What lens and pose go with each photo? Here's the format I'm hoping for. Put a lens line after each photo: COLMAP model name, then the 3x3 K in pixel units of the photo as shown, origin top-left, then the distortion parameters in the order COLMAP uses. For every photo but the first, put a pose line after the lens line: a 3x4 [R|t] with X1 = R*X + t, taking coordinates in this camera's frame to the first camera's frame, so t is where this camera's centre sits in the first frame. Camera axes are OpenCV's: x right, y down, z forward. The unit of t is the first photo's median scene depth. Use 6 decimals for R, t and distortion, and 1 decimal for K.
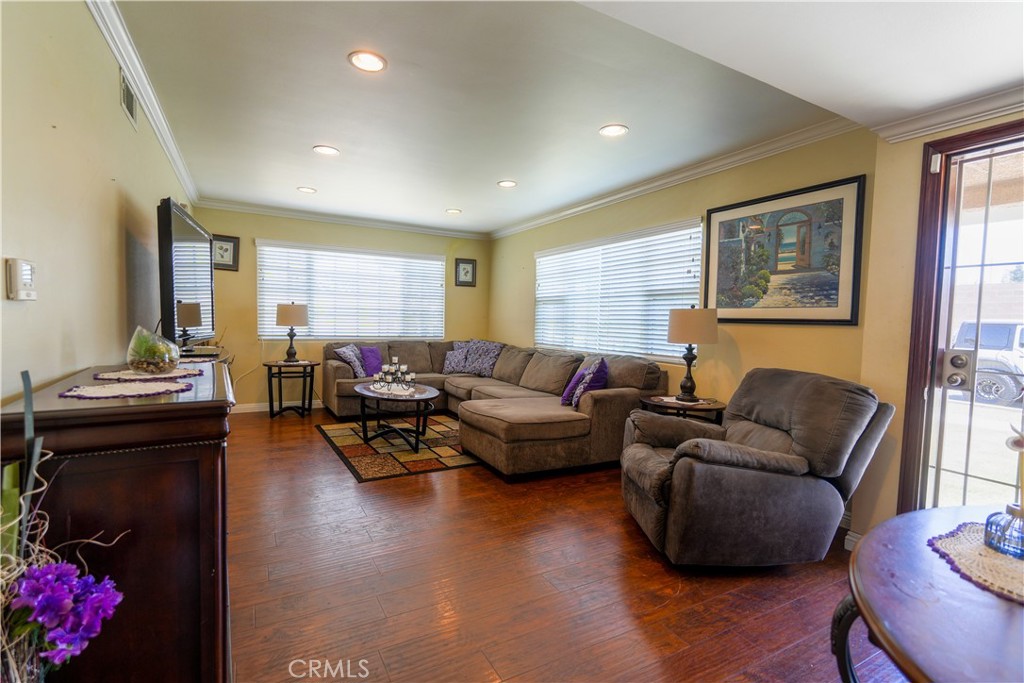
lens RADIAL K [[472.8, 0, 515.9], [0, 472.8, 343.6], [0, 0, 1]] dist [0.000798, -0.000293]
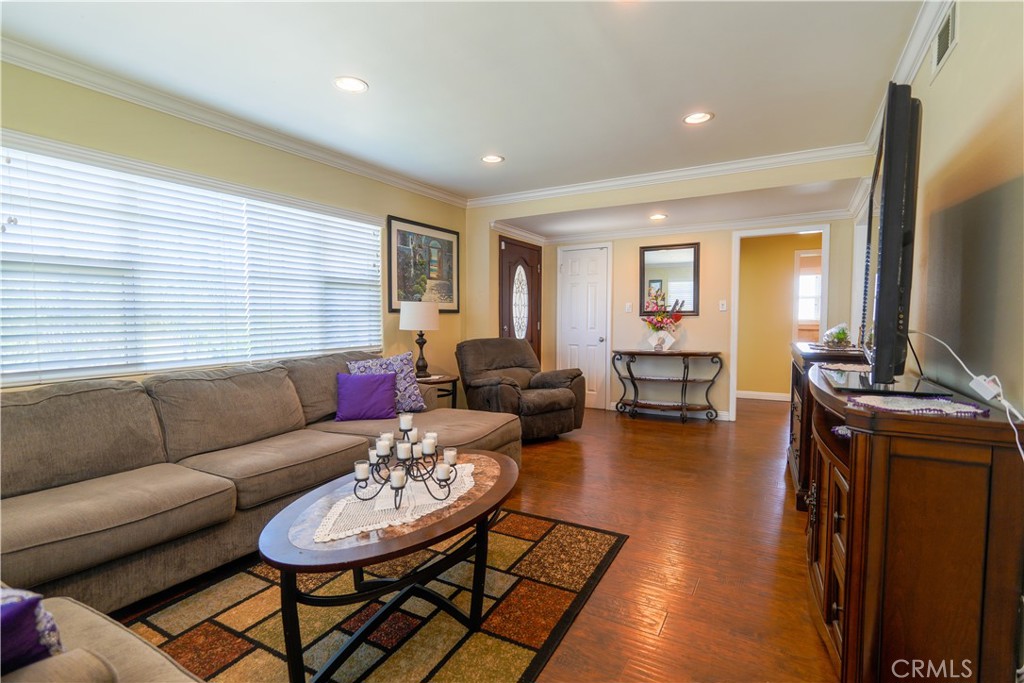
lens RADIAL K [[472.8, 0, 519.5], [0, 472.8, 342.8], [0, 0, 1]] dist [0.000798, -0.000293]
pose [[-0.507824, -0.072296, 0.858422, -0.811299], [0.034709, 0.993946, 0.104243, -0.087179], [-0.860761, 0.082732, -0.502240, 1.408852]]
